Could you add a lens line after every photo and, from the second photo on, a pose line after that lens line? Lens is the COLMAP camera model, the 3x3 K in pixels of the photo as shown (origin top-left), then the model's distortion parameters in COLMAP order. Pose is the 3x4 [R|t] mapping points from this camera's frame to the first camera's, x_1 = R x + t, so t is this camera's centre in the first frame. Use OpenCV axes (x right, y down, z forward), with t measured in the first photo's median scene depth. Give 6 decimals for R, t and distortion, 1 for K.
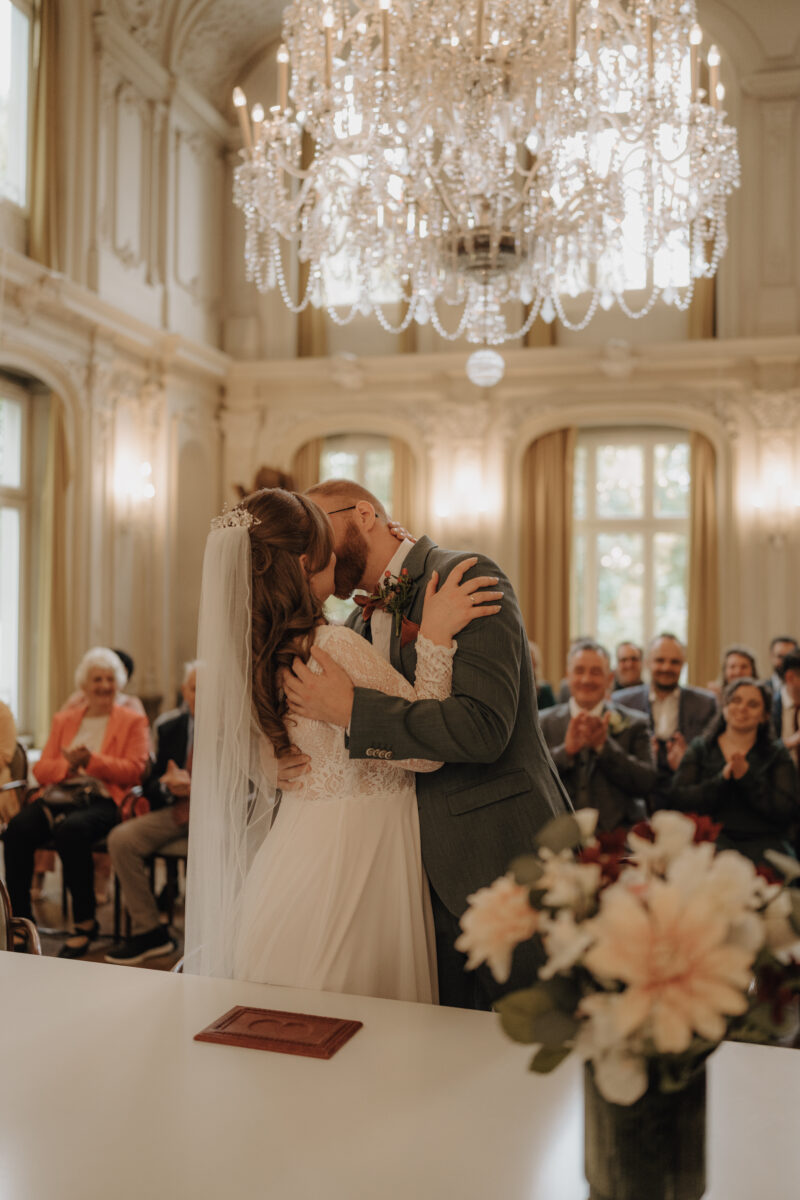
lens RADIAL K [[1182.8, 0, 400.0], [0, 1182.8, 600.0], [0, 0, 1]] dist [-0.003510, -0.015349]
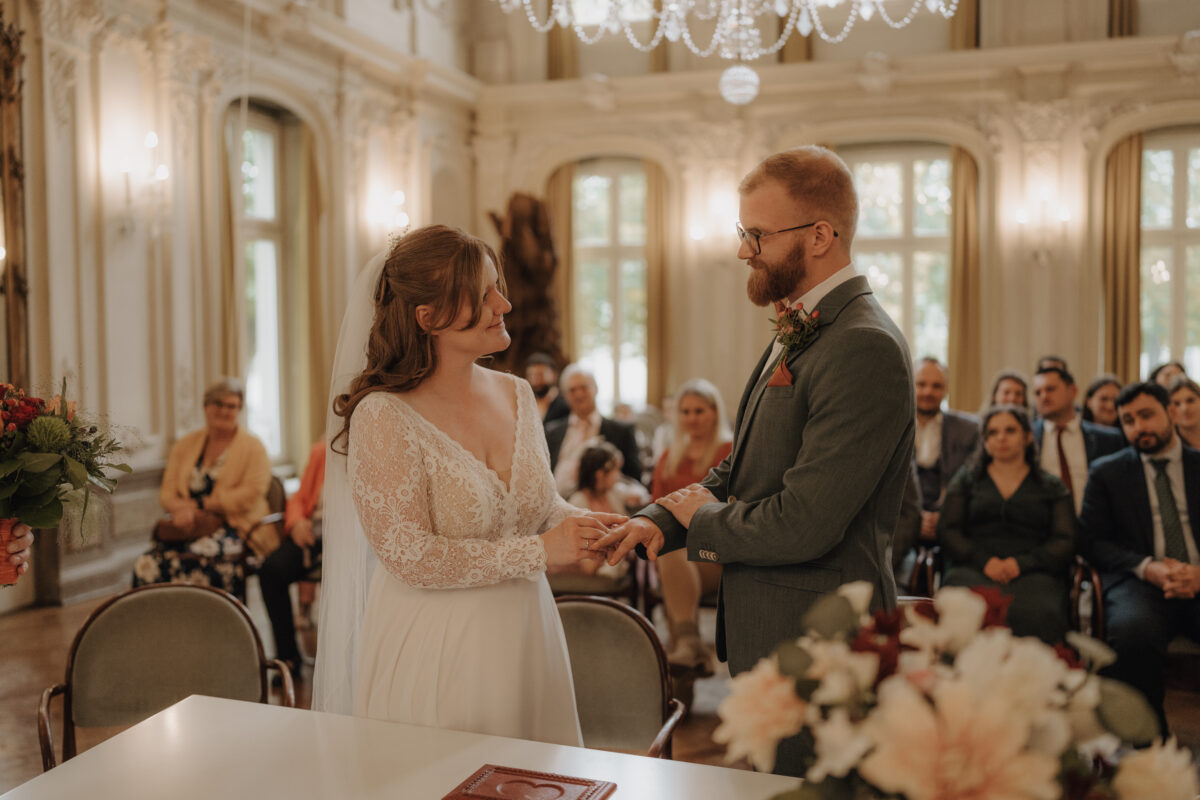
lens RADIAL K [[1170.4, 0, 597.3], [0, 1170.4, 400.7], [0, 0, 1]] dist [-0.004020, -0.006056]
pose [[0.998598, -0.013737, -0.051121, 0.001696], [0.017099, 0.997678, 0.065922, -0.004601], [0.050096, -0.066704, 0.996514, 0.027035]]
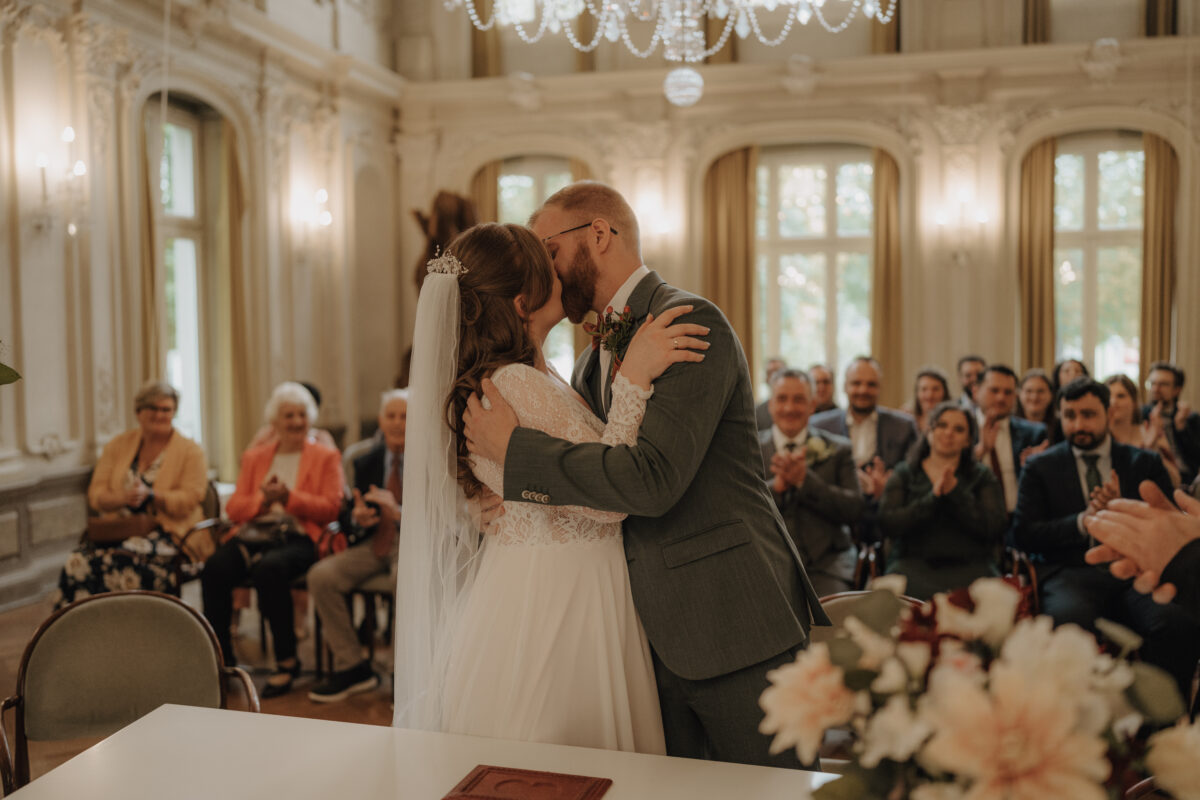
lens RADIAL K [[1176.4, 0, 602.0], [0, 1176.4, 407.4], [0, 0, 1]] dist [-0.010823, 0.008084]
pose [[0.999514, -0.020139, 0.023814, -0.019381], [0.018354, 0.997168, 0.072932, -0.005524], [-0.025216, -0.072459, 0.997053, 0.022276]]
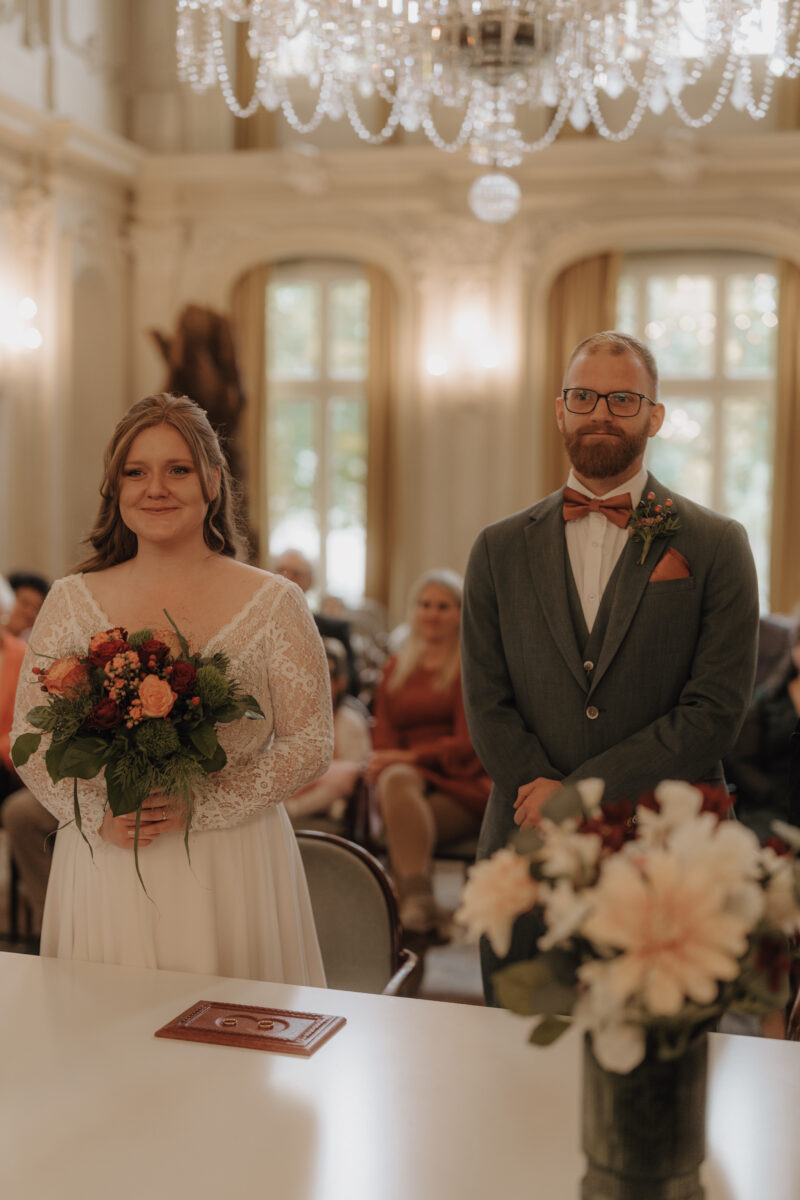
lens RADIAL K [[1668.0, 0, 400.0], [0, 1668.0, 600.0], [0, 0, 1]] dist [0.006572, 0.007488]
pose [[0.999877, 0.001913, 0.015548, -0.004032], [-0.003030, 0.997388, 0.072171, -0.014045], [-0.015370, -0.072209, 0.997271, -0.072446]]
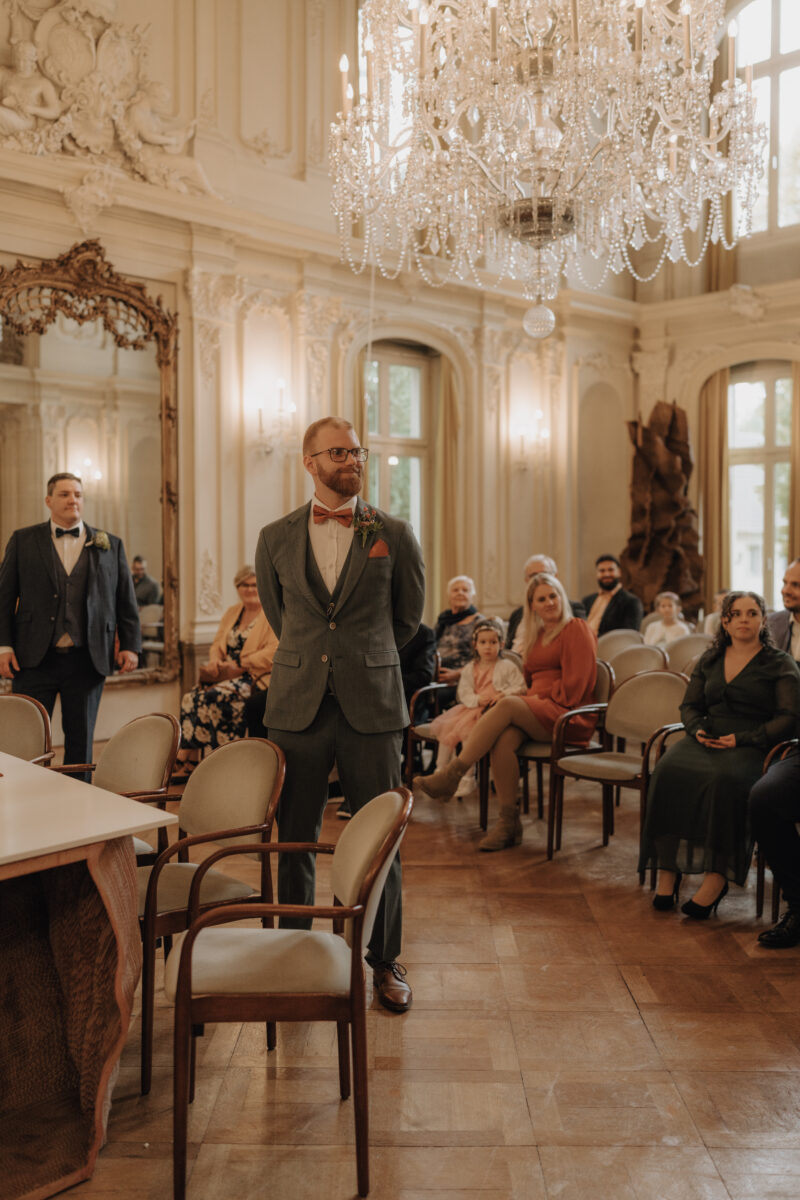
lens RADIAL K [[1159.1, 0, 401.0], [0, 1159.1, 593.8], [0, 0, 1]] dist [0.003615, -0.003351]
pose [[0.858720, 0.008026, -0.512382, 0.481649], [0.018945, 0.998697, 0.047394, 0.011342], [0.512094, -0.050405, 0.857449, -0.047861]]
